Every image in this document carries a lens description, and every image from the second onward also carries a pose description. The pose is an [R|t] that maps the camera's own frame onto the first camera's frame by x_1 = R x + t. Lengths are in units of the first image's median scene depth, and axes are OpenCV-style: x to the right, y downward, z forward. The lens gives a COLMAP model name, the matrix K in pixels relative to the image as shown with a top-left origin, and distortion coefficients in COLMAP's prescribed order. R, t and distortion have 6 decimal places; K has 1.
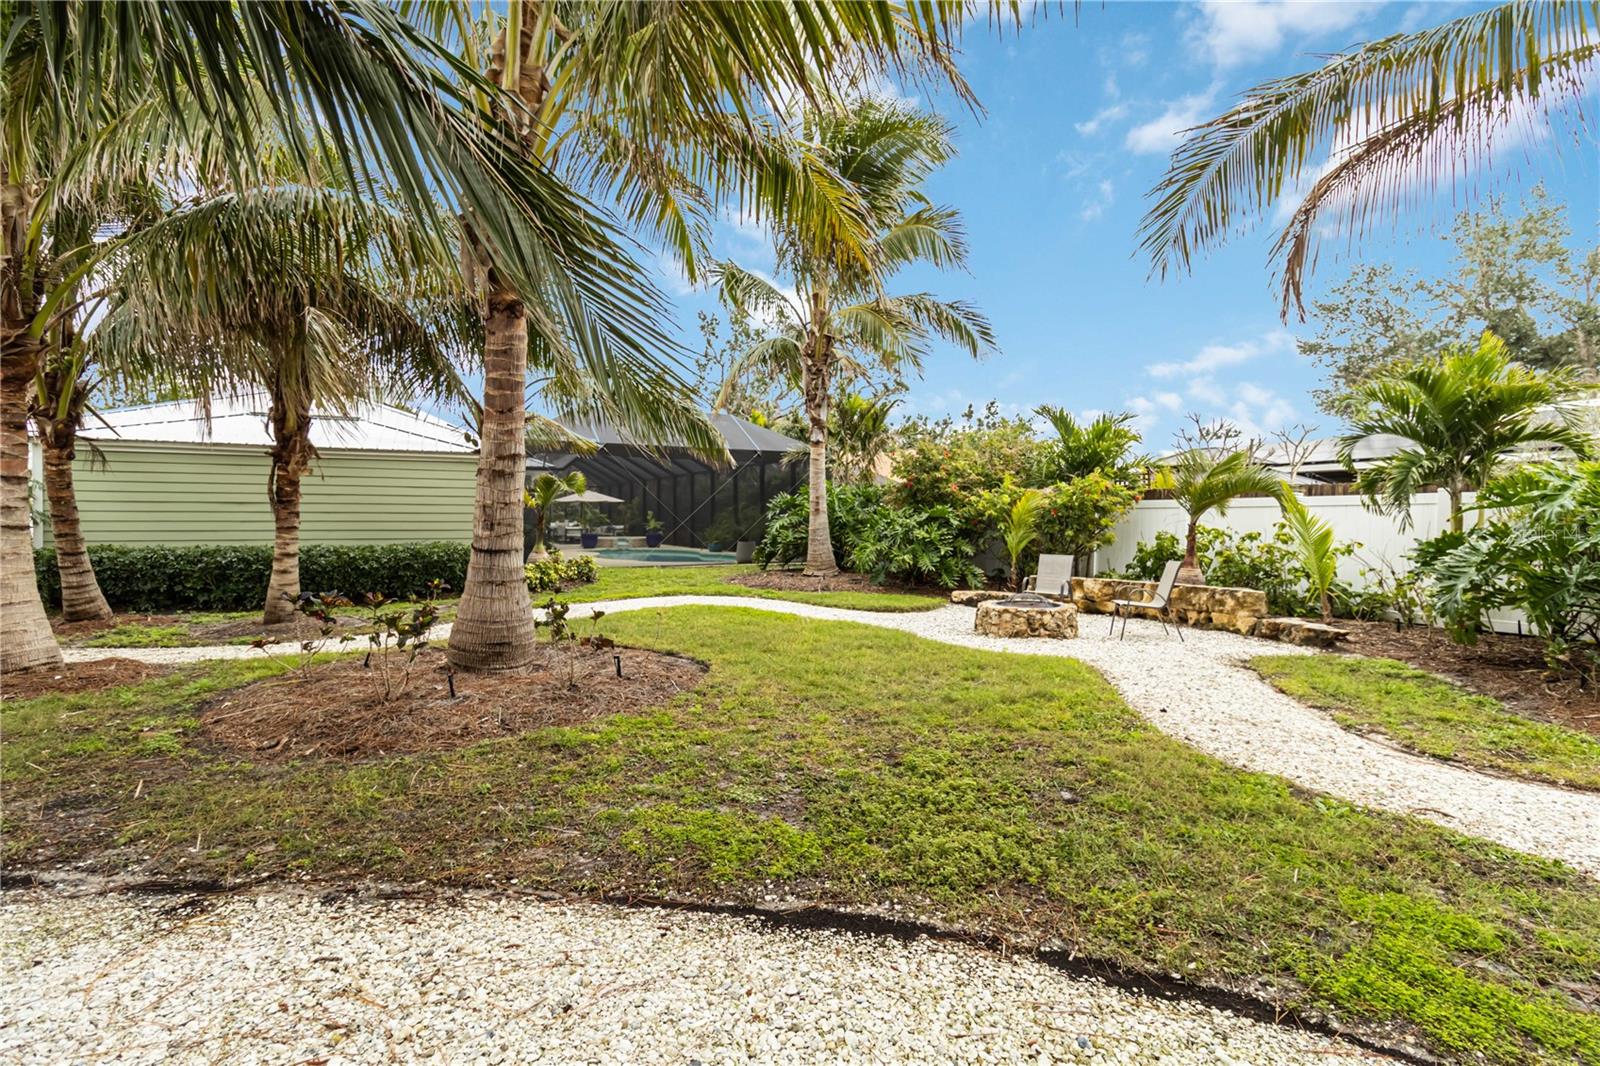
lens RADIAL K [[742.4, 0, 789.0], [0, 742.4, 524.2], [0, 0, 1]] dist [0.001913, 0.000309]
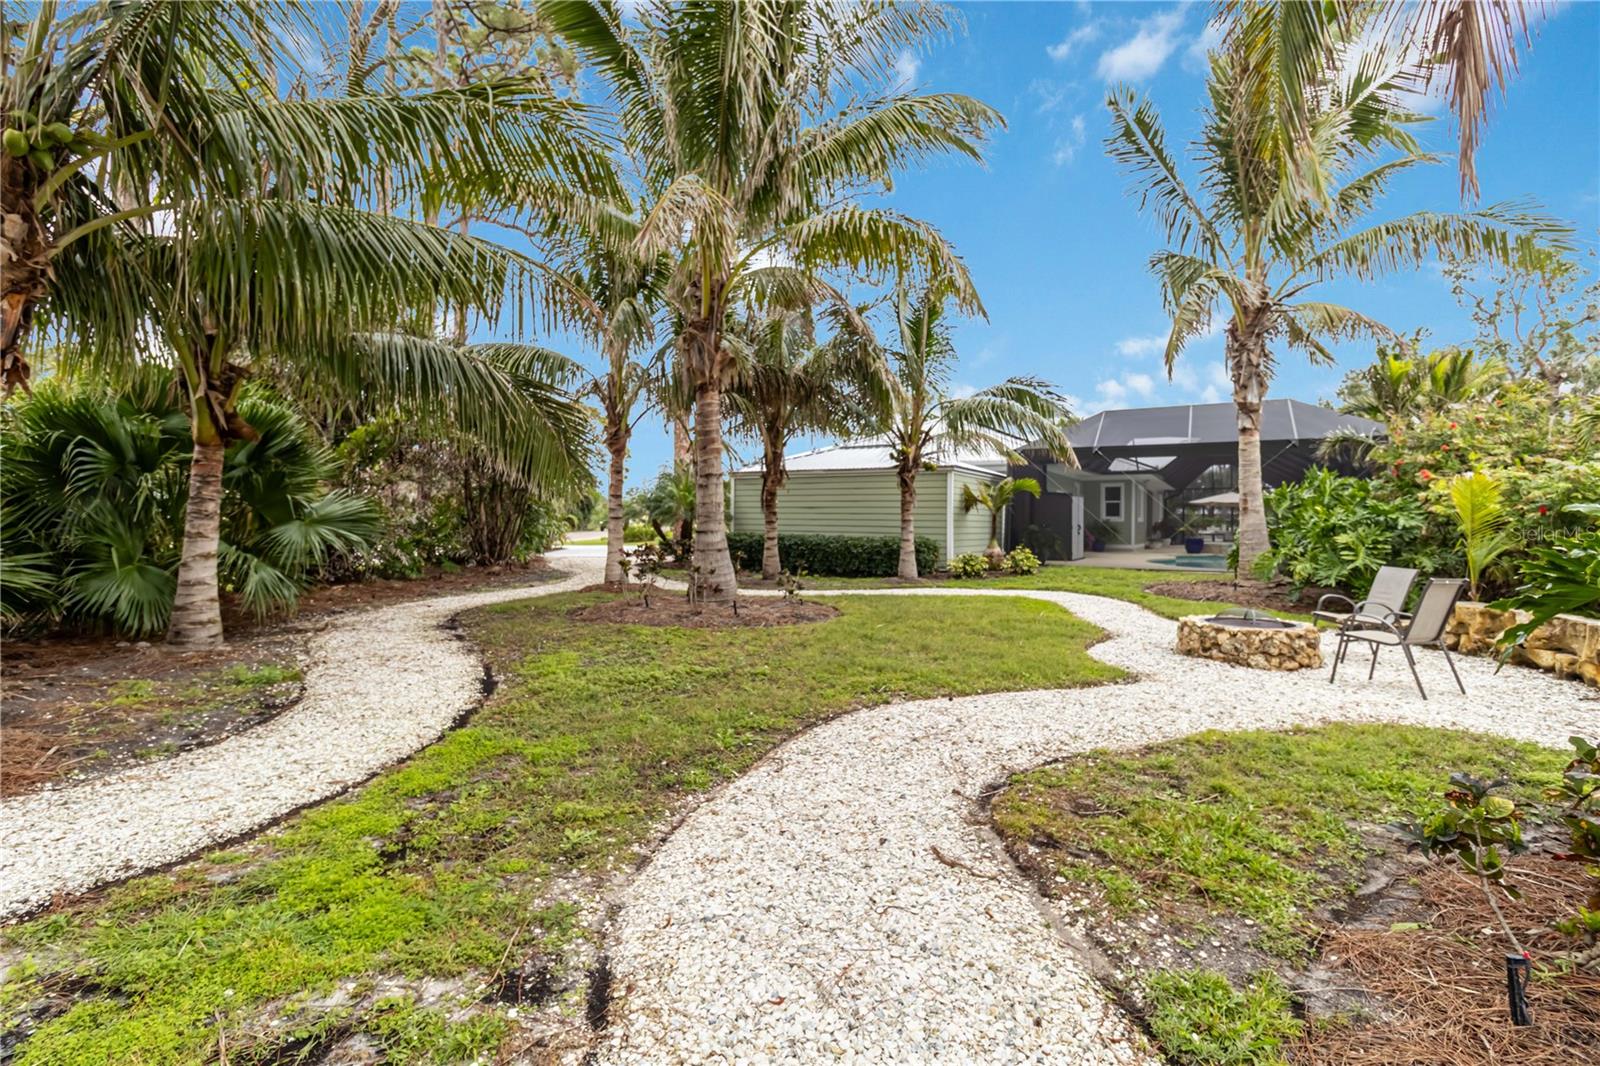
lens RADIAL K [[742.4, 0, 789.0], [0, 742.4, 524.2], [0, 0, 1]] dist [0.001913, 0.000309]
pose [[0.549353, 0.010013, -0.835530, 0.666206], [-0.015334, 0.999881, 0.001900, 0.006585], [0.835450, 0.011768, 0.549441, 0.130062]]
